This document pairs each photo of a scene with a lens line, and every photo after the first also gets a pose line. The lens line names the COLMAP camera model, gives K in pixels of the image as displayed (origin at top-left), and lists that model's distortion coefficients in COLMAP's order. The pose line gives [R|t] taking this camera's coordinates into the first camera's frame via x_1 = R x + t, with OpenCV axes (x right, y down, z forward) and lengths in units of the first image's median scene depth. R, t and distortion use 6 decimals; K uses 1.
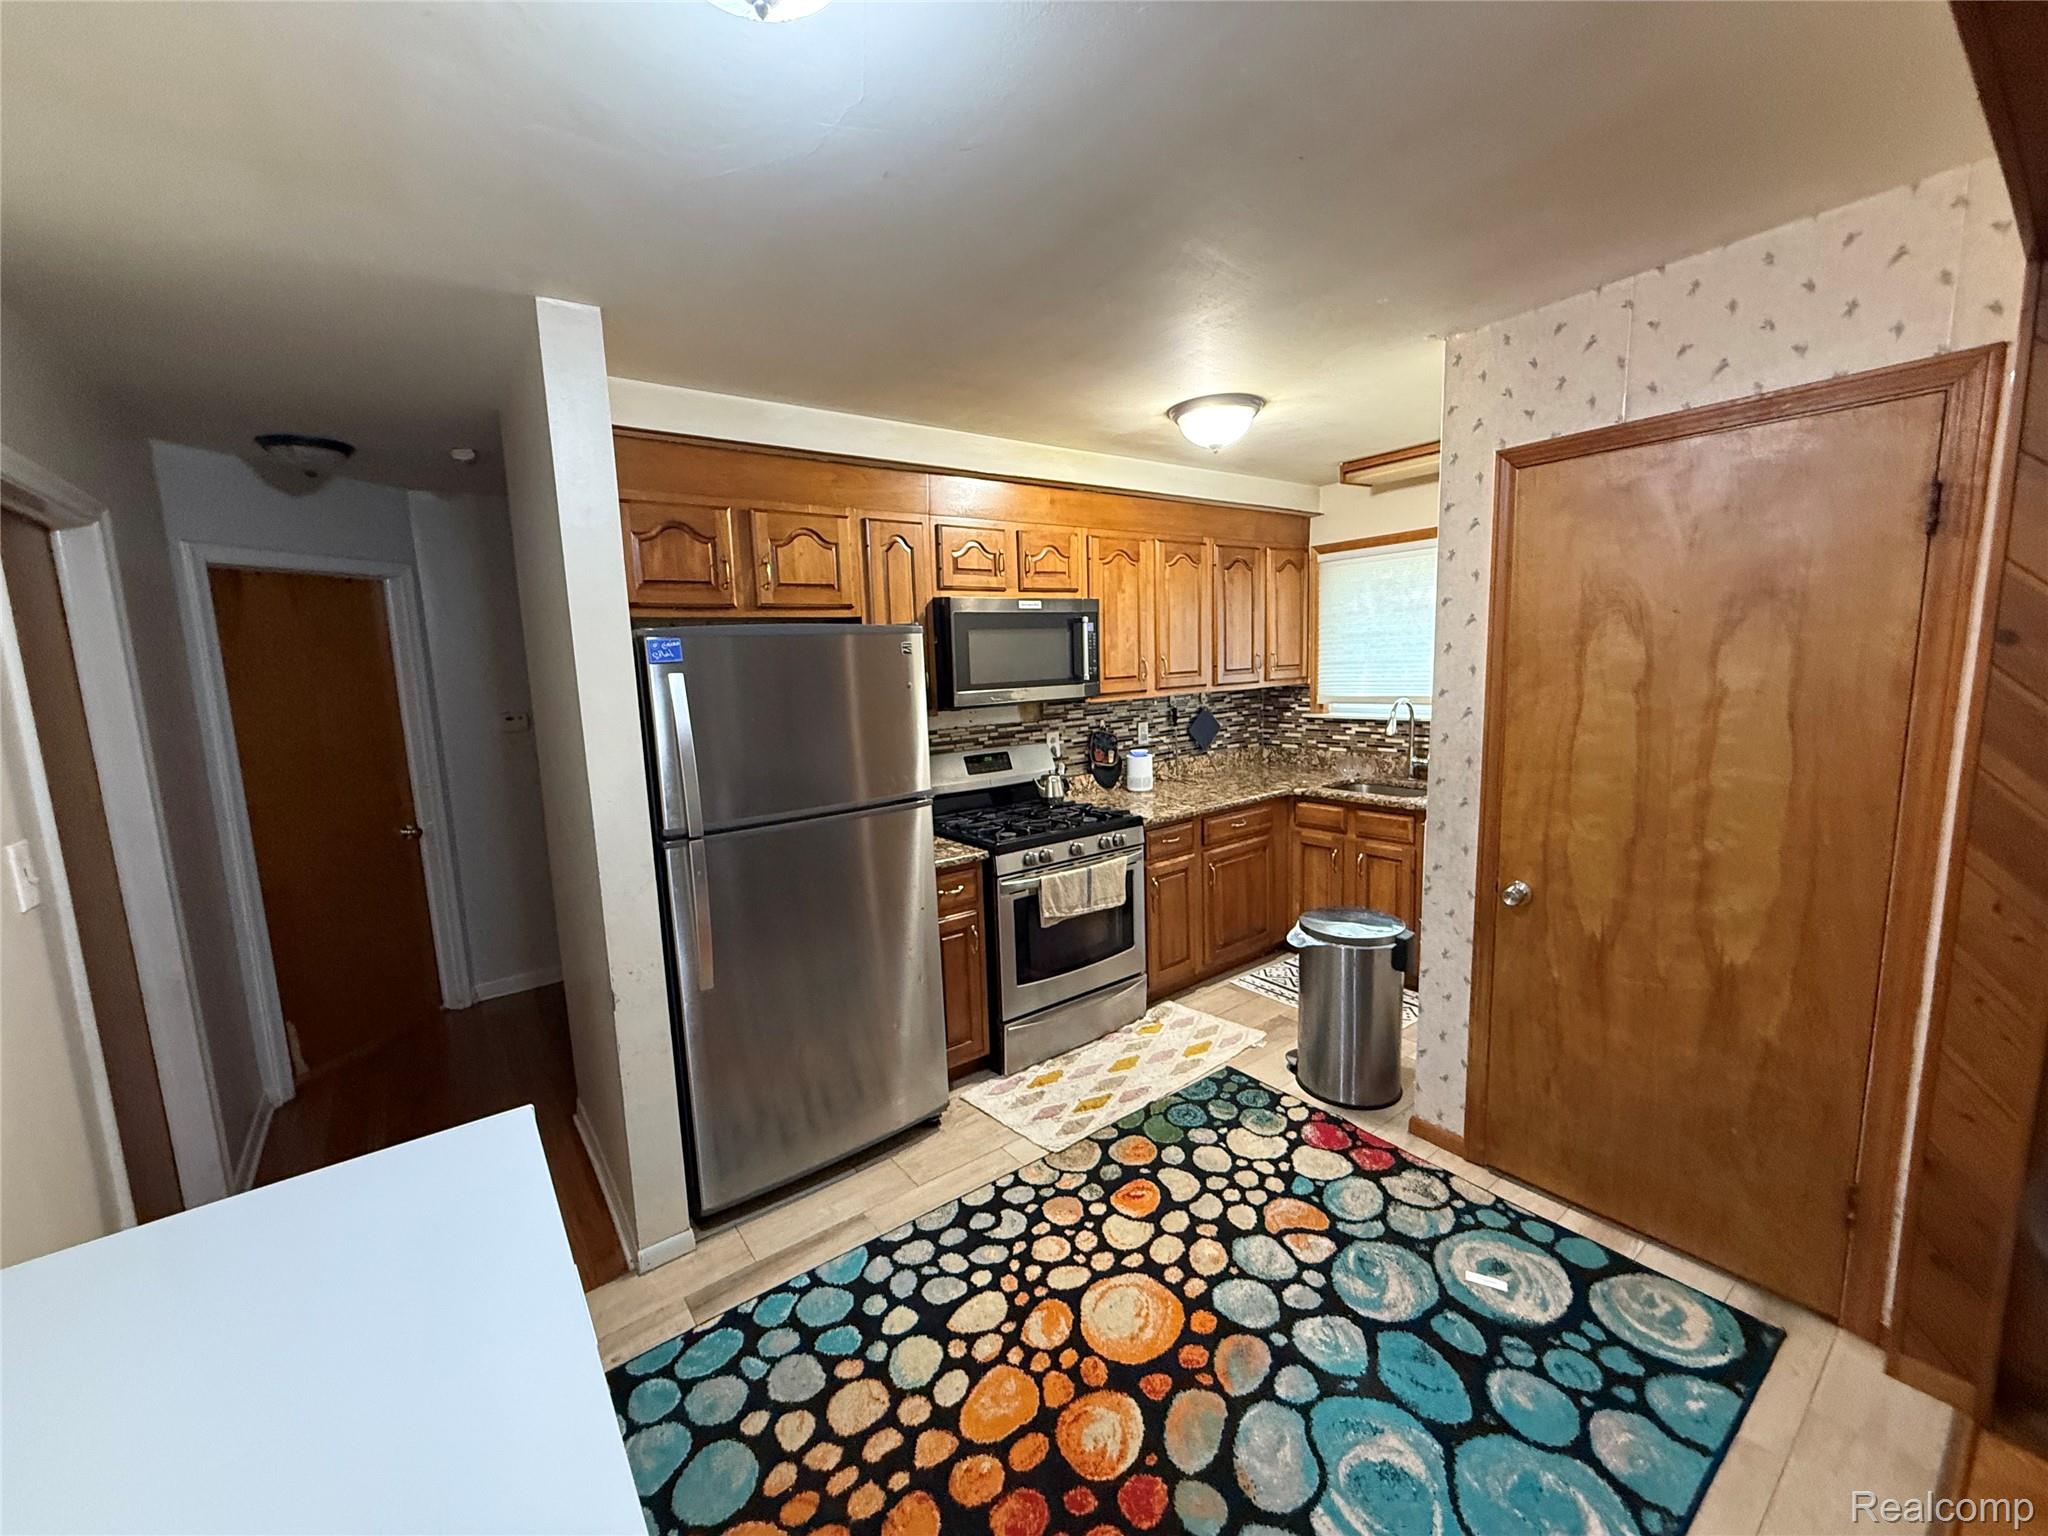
lens RADIAL K [[815.6, 0, 1024.7], [0, 815.6, 771.6], [0, 0, 1]] dist [0.000609, -0.000062]
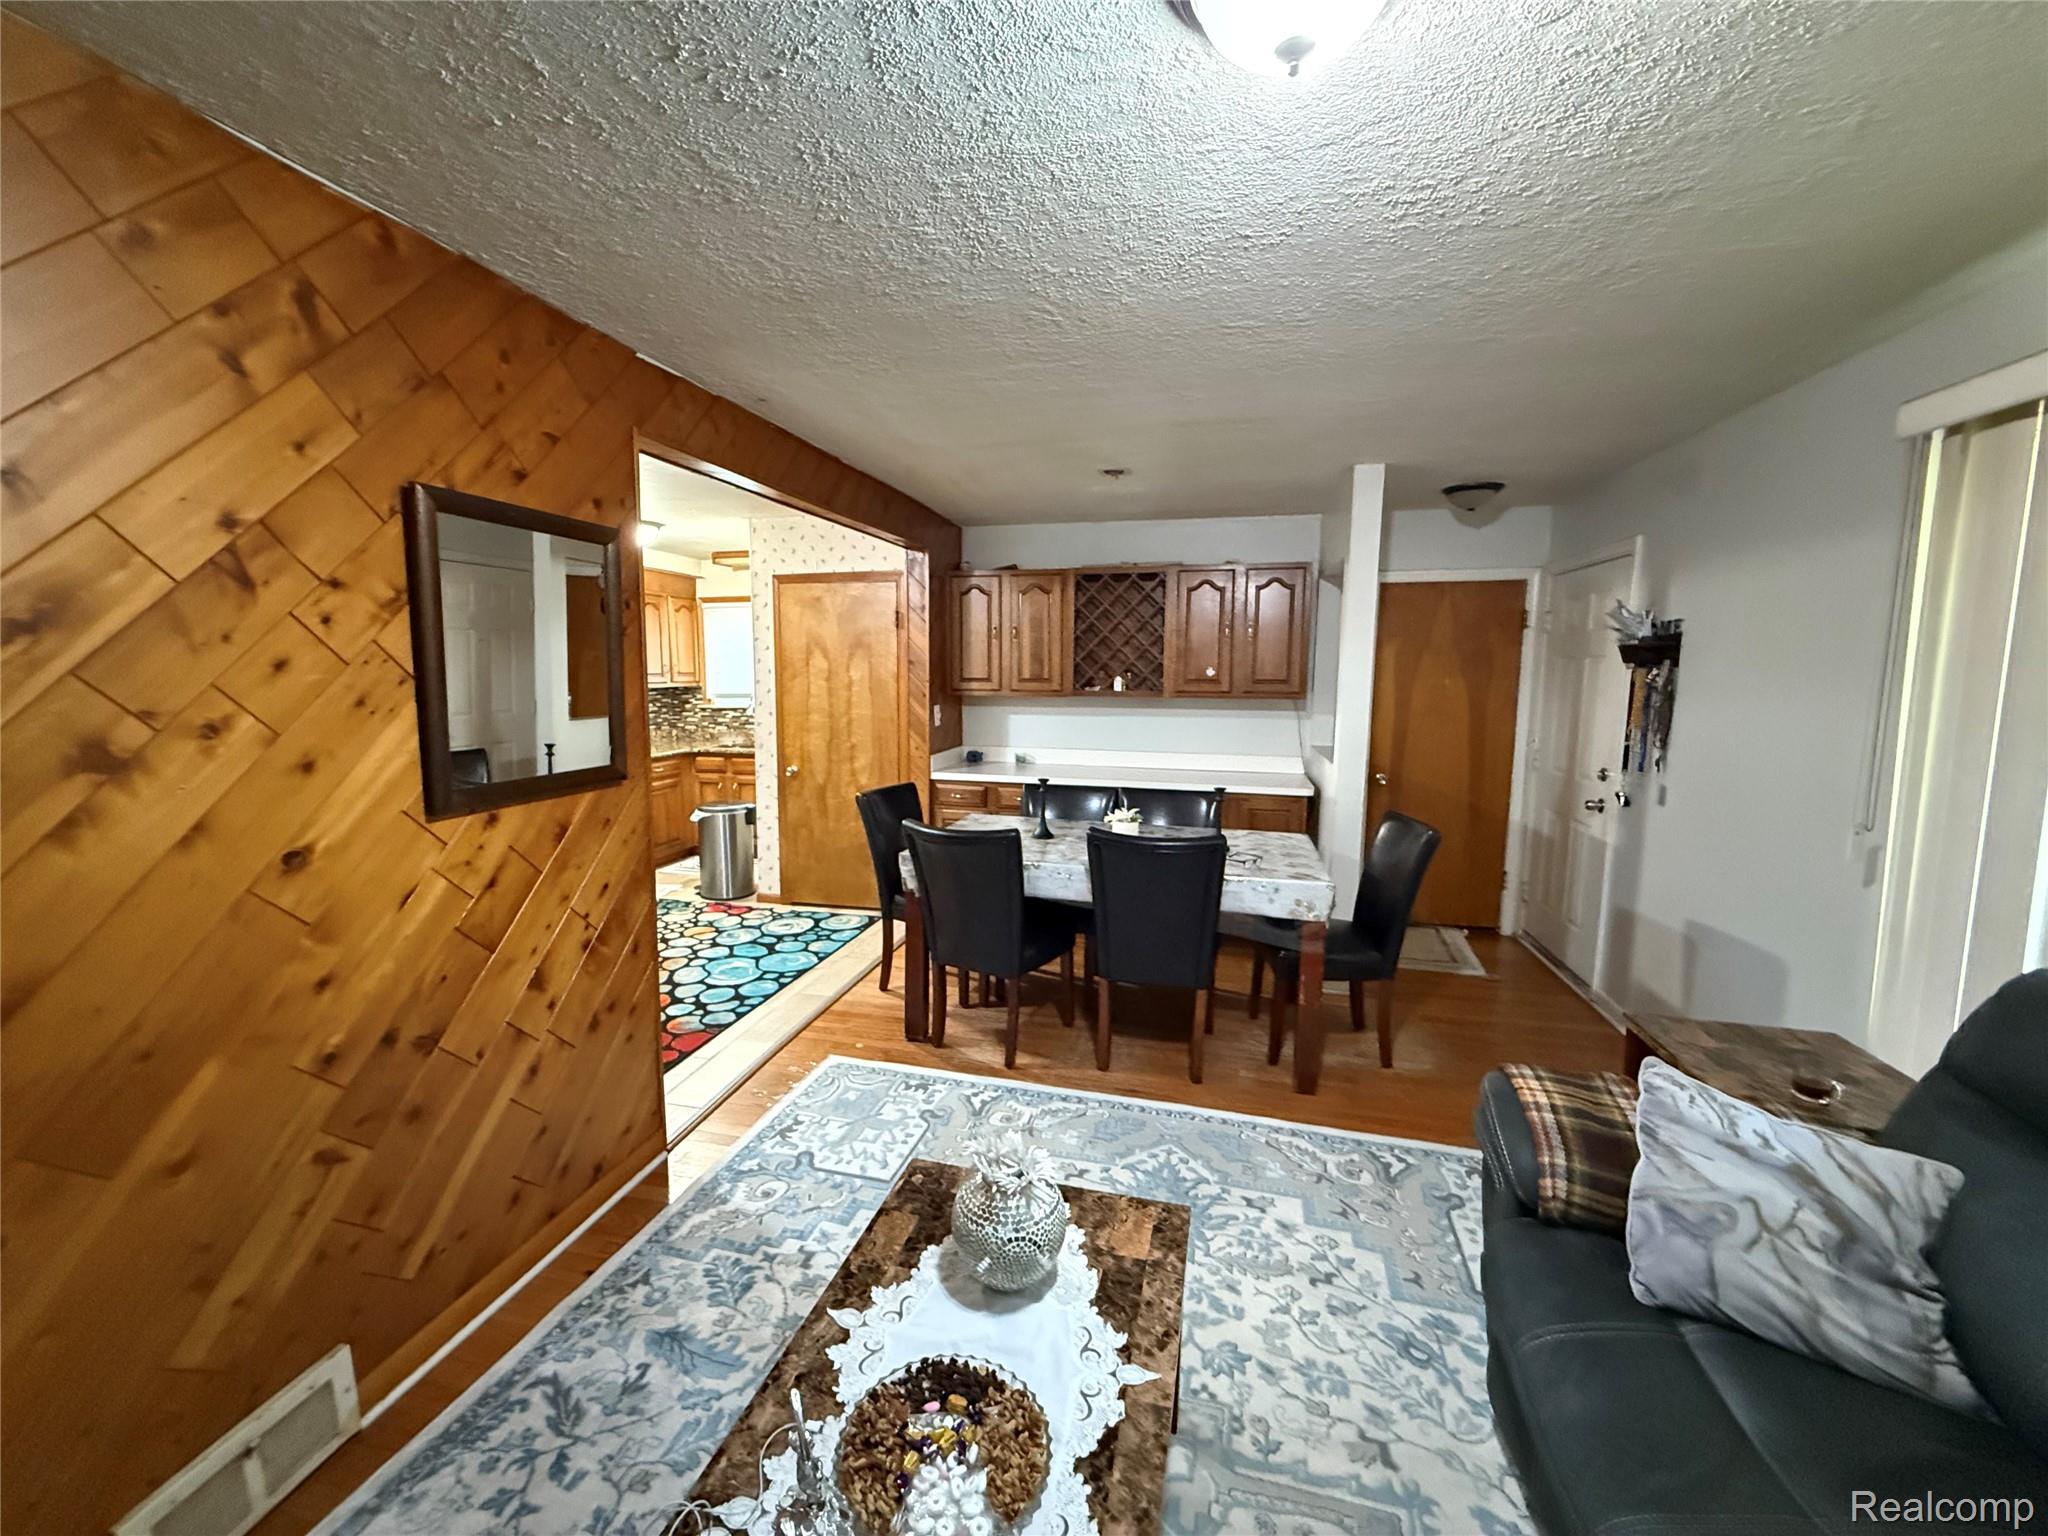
lens RADIAL K [[815.6, 0, 1012.8], [0, 815.6, 764.6], [0, 0, 1]] dist [0.000609, -0.000062]
pose [[0.777860, -0.033197, 0.627561, -0.338159], [0.057014, 0.998214, -0.017865, 0.210350], [-0.625847, 0.049676, 0.778363, -1.148656]]
